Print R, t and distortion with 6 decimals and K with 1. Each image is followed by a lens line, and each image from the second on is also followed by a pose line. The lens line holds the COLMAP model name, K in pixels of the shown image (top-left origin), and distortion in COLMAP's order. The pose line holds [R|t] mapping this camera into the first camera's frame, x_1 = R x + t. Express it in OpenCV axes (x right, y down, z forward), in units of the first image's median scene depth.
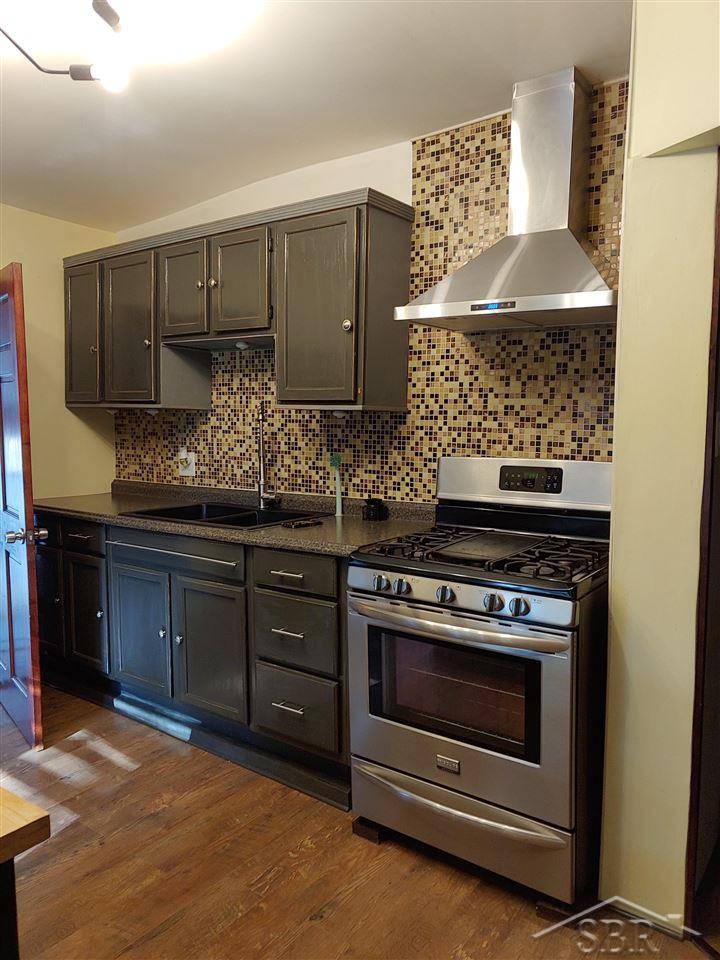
lens RADIAL K [[716.2, 0, 360.0], [0, 716.2, 486.2], [0, 0, 1]] dist [0.041726, -0.048748]
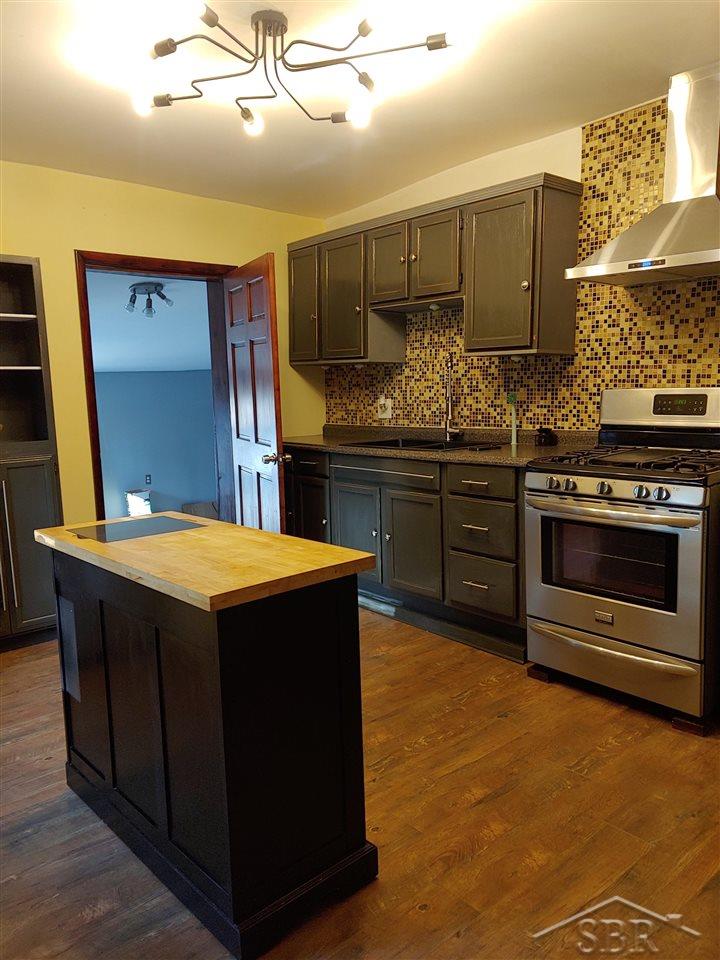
lens RADIAL K [[716.2, 0, 350.4], [0, 716.2, 480.1], [0, 0, 1]] dist [0.041726, -0.048748]
pose [[0.972497, 0.007344, -0.232800, -0.018812], [0.002363, 0.999140, 0.041391, 0.059867], [0.232903, -0.040803, 0.971644, -0.294055]]
